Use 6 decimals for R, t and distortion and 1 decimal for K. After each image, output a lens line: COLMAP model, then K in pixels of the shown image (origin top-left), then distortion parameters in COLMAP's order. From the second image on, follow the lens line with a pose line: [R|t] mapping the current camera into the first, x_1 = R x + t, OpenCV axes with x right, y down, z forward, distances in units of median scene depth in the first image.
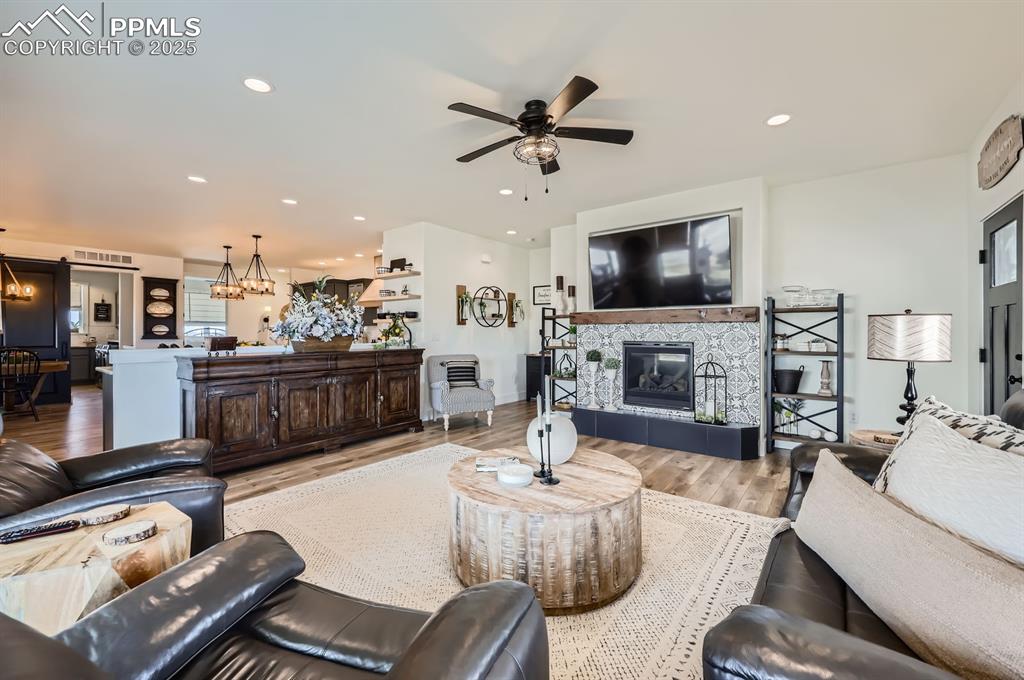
lens RADIAL K [[418.3, 0, 519.8], [0, 418.3, 335.4], [0, 0, 1]] dist [-0.001168, -0.000179]
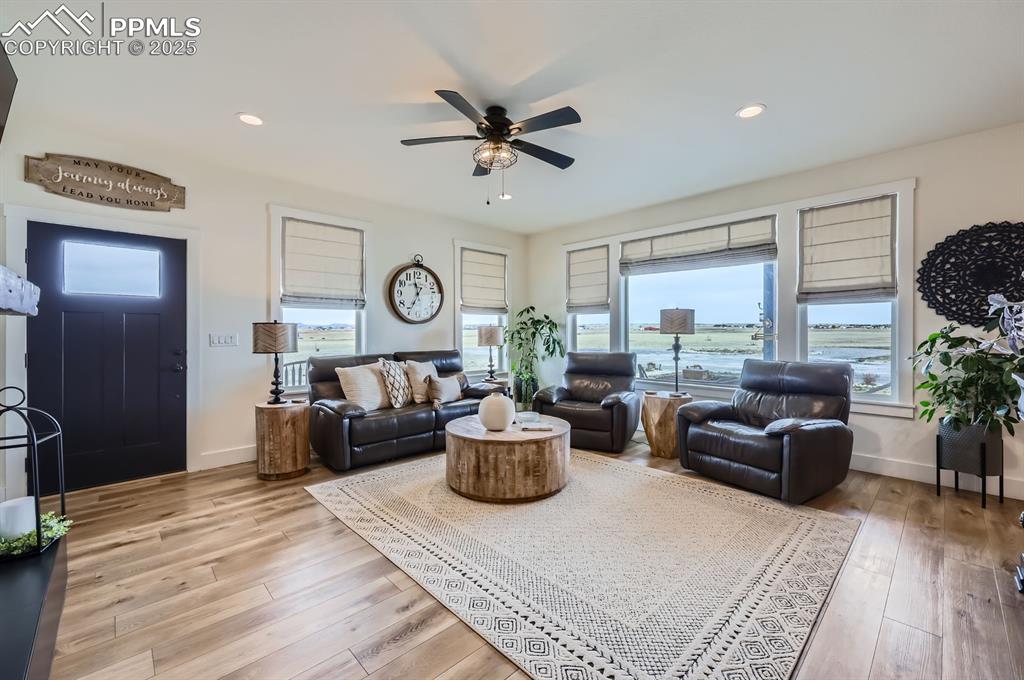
lens RADIAL K [[418.3, 0, 513.2], [0, 418.3, 332.5], [0, 0, 1]] dist [-0.001168, -0.000179]
pose [[-0.985720, 0.001504, 0.168385, -0.112289], [0.002348, 0.999986, 0.004813, -0.010449], [-0.168375, 0.005140, -0.985710, 1.385853]]
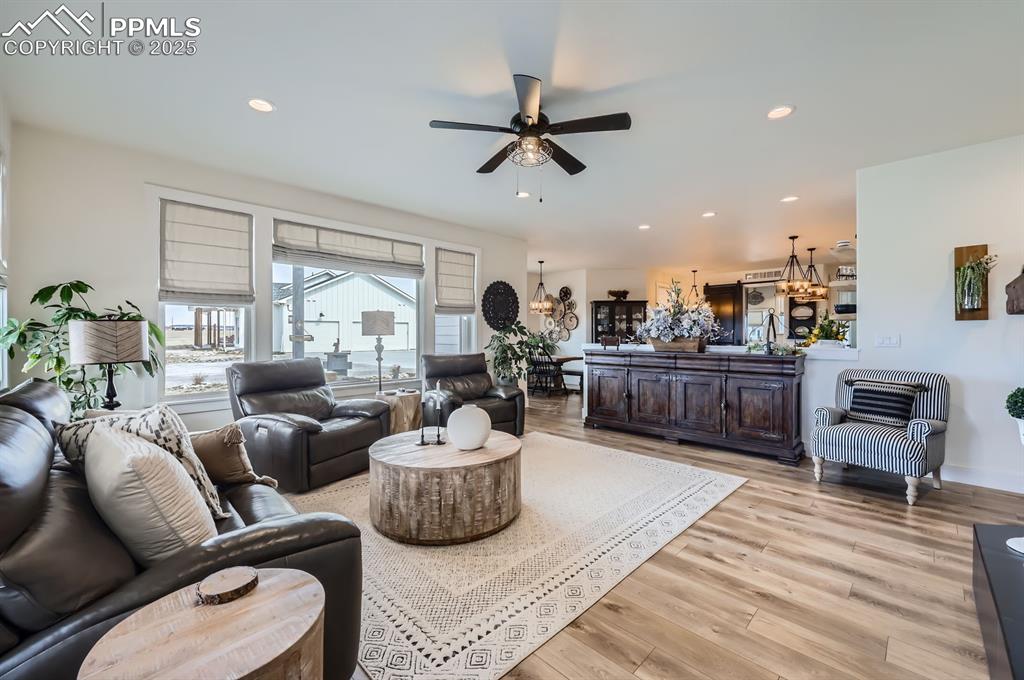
lens RADIAL K [[418.3, 0, 516.7], [0, 418.3, 340.6], [0, 0, 1]] dist [-0.001168, -0.000179]
pose [[-0.137458, 0.017699, -0.990349, 0.716303], [-0.004538, 0.999819, 0.018498, -0.008877], [0.990497, 0.007037, -0.137353, 0.768837]]
